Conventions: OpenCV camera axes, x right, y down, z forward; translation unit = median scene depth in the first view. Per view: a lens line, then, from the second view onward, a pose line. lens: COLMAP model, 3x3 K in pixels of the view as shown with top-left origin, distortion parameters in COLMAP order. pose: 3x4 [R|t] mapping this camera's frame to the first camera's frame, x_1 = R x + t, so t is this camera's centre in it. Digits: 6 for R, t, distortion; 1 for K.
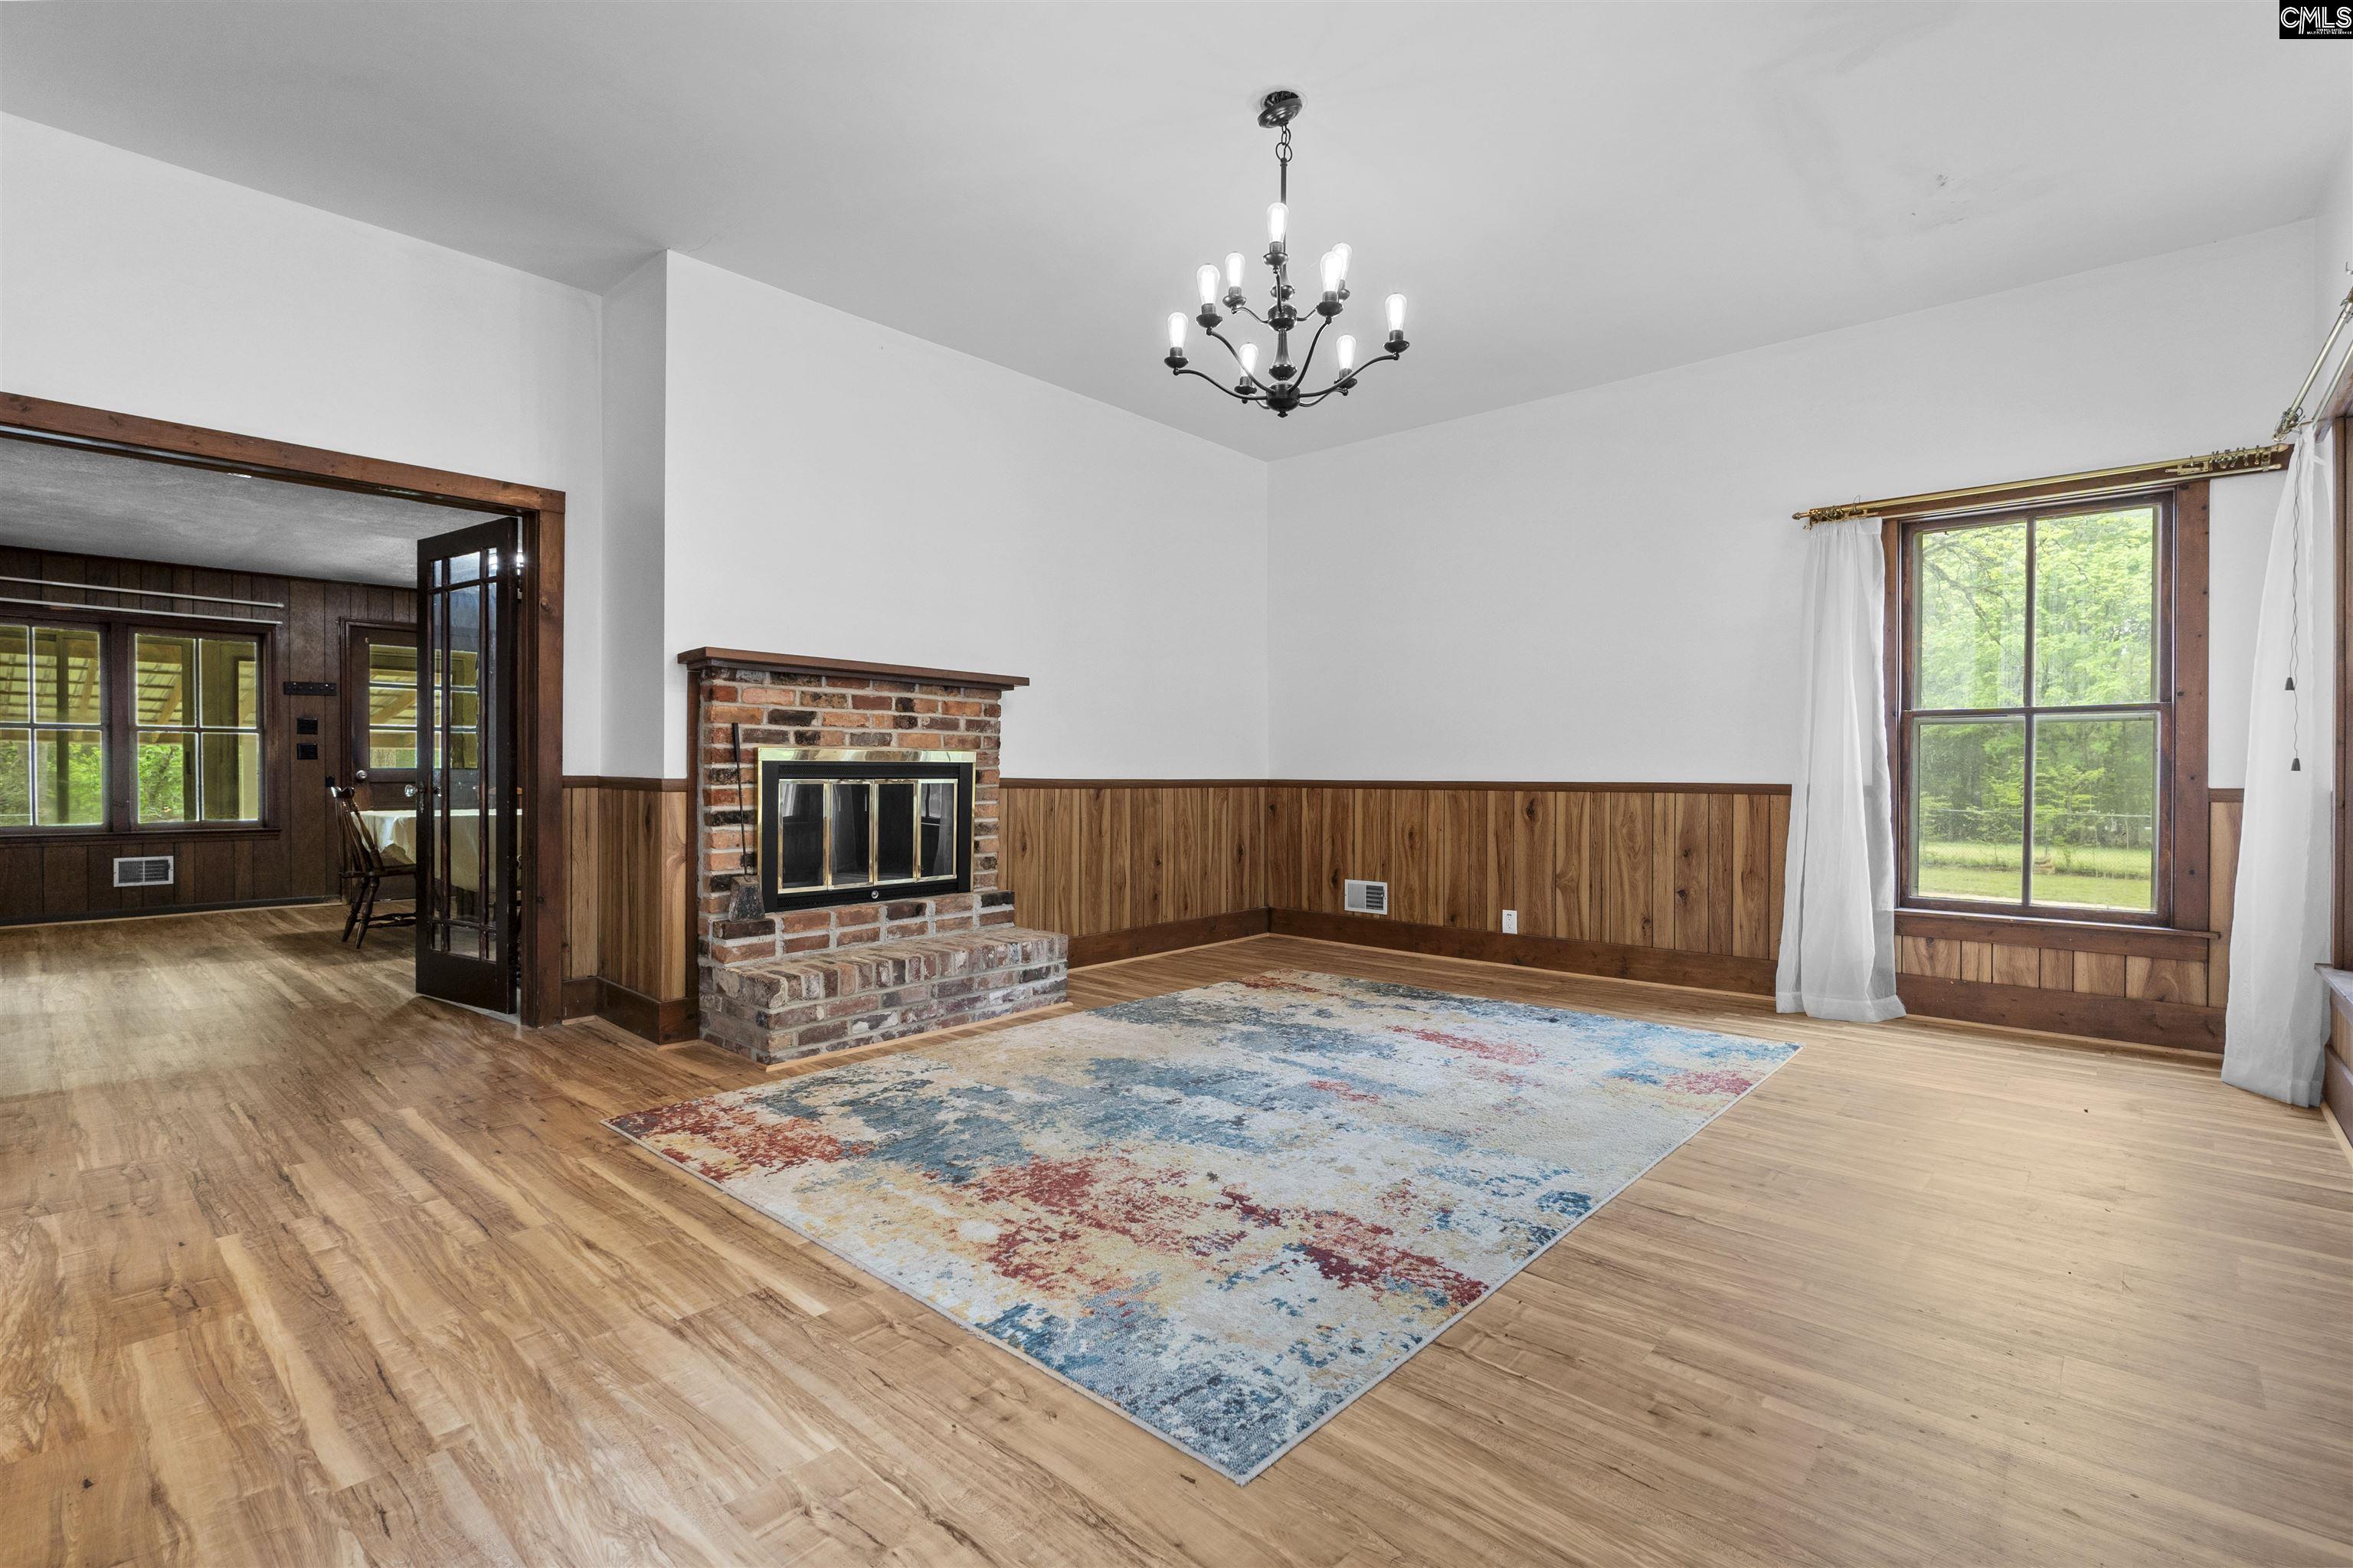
lens RADIAL K [[1084.6, 0, 1162.7], [0, 1084.6, 782.1], [0, 0, 1]] dist [-0.005062, 0.000262]
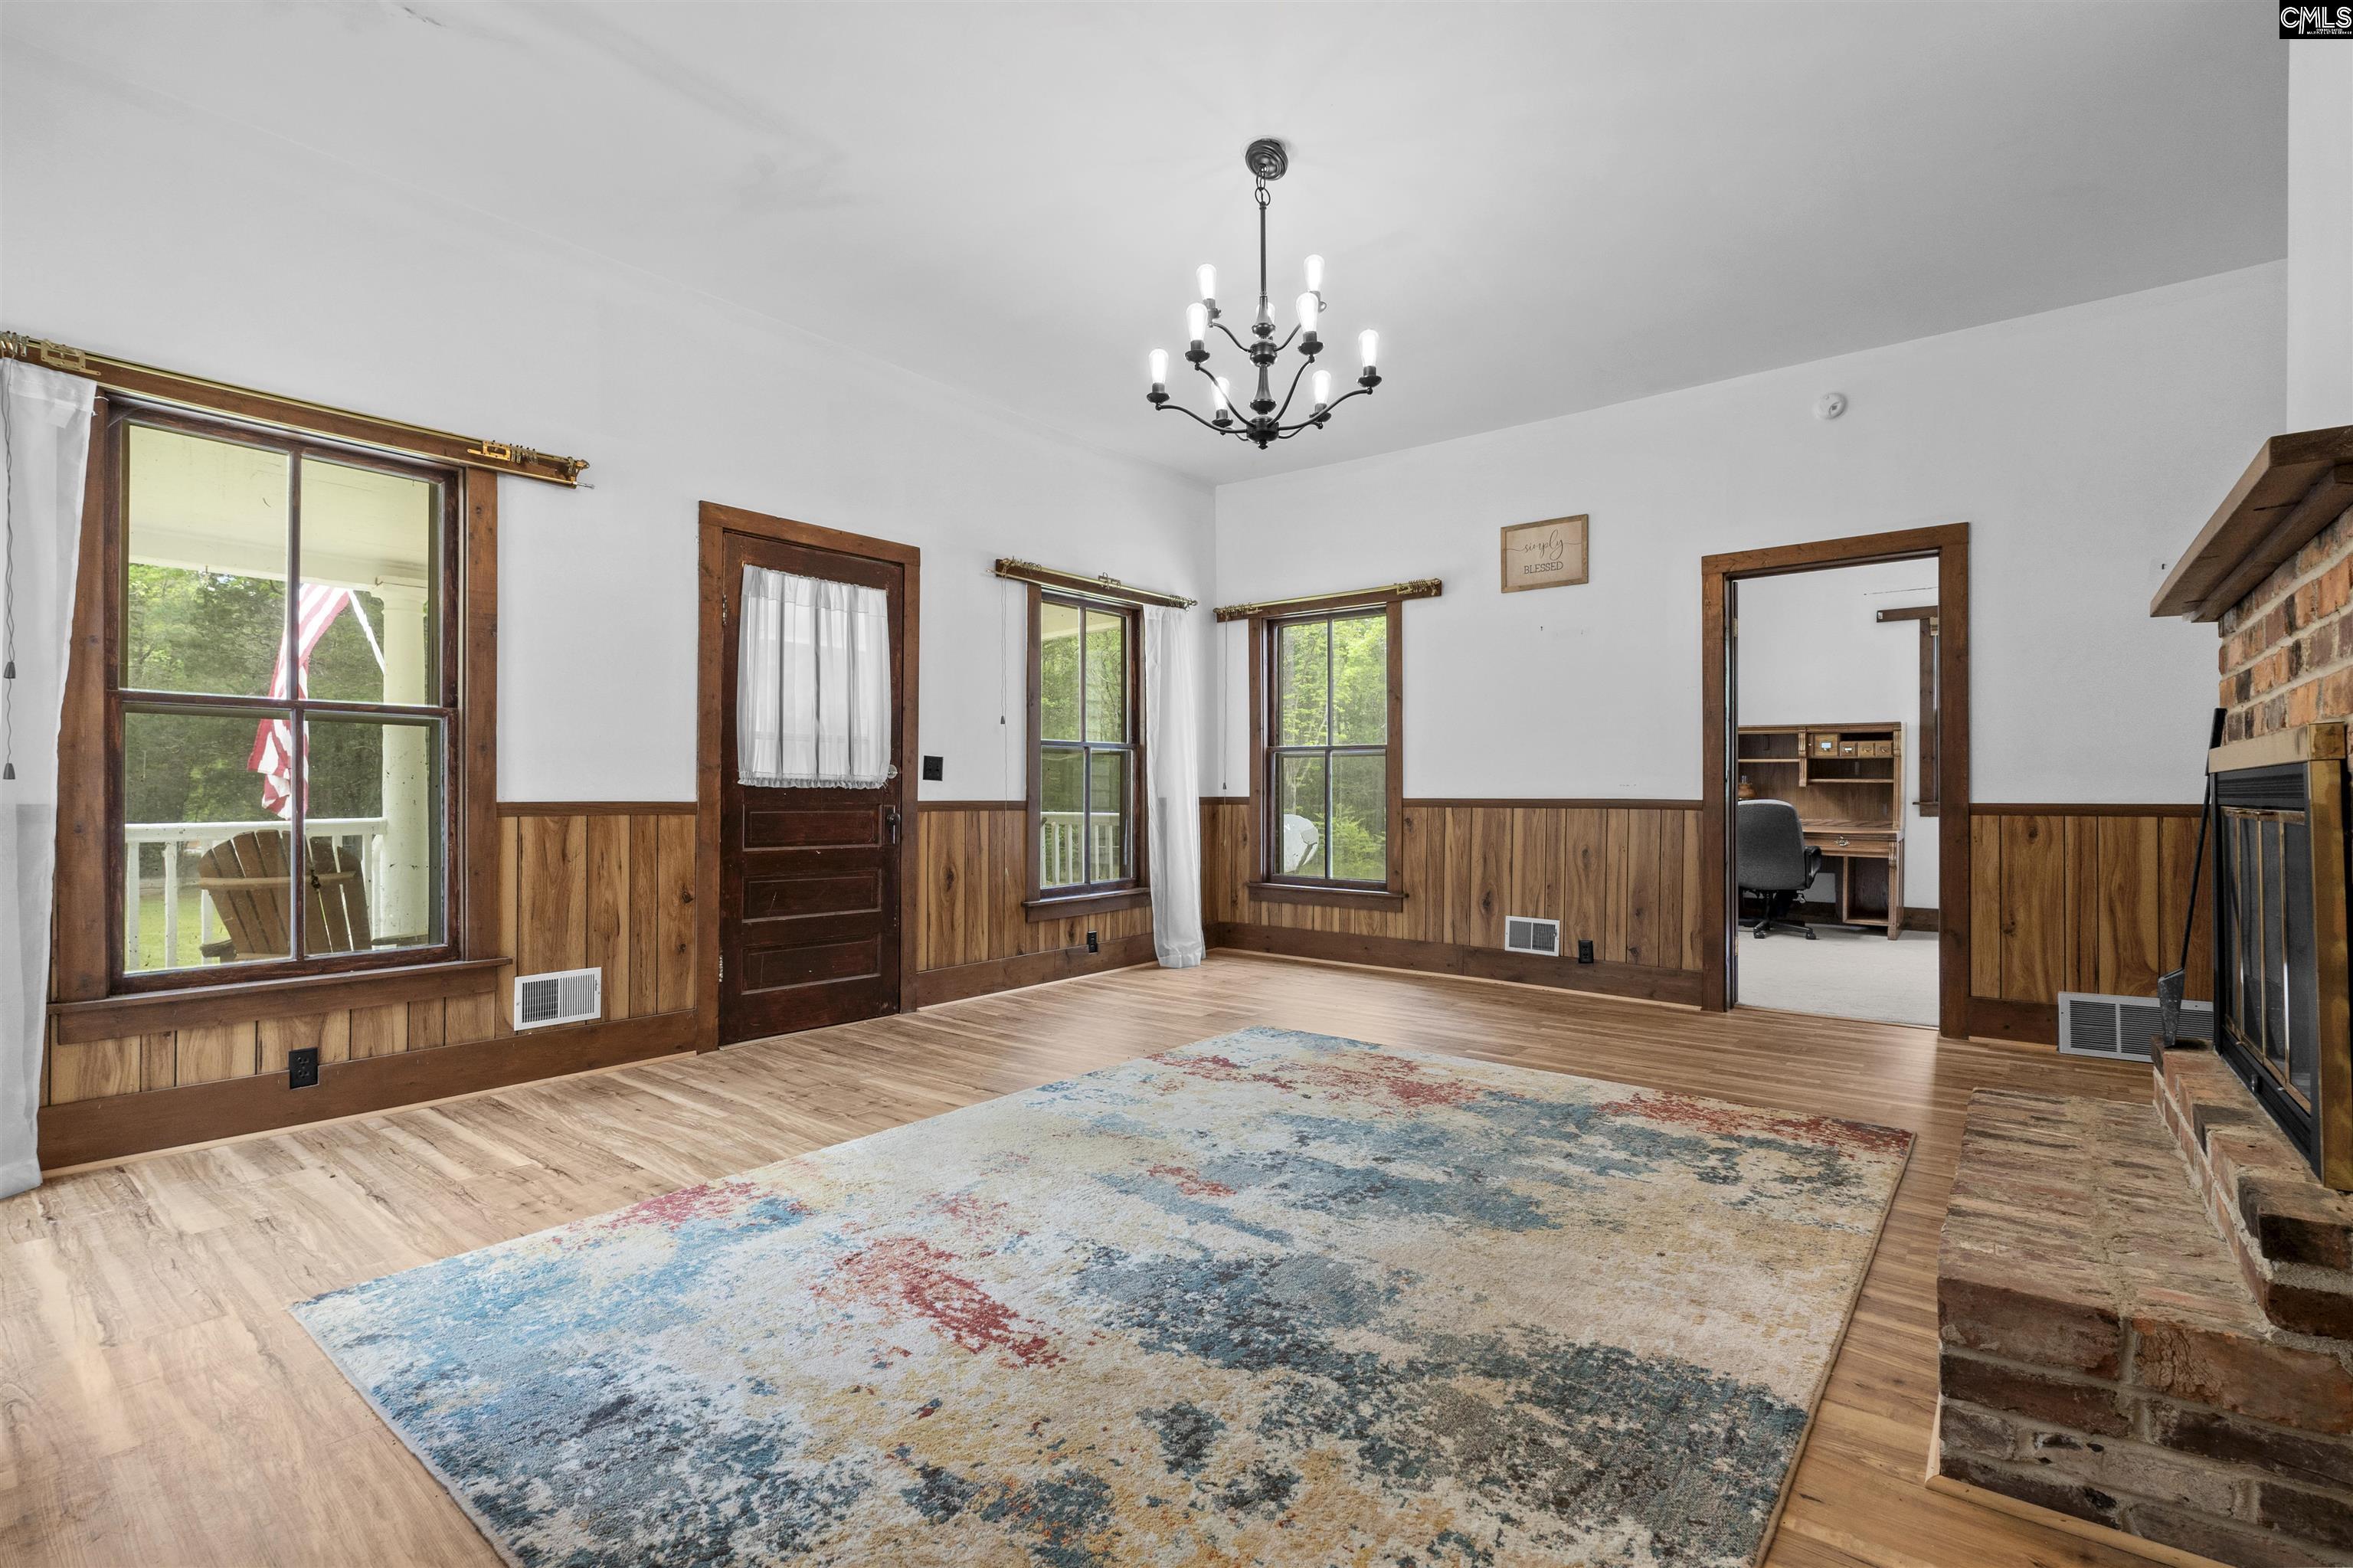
lens RADIAL K [[1084.6, 0, 1187.3], [0, 1084.6, 788.6], [0, 0, 1]] dist [-0.005062, 0.000262]
pose [[-0.996457, -0.006470, -0.083852, 0.254215], [-0.006931, 0.999962, 0.005207, -0.013468], [0.083816, 0.005769, -0.996465, 1.926509]]
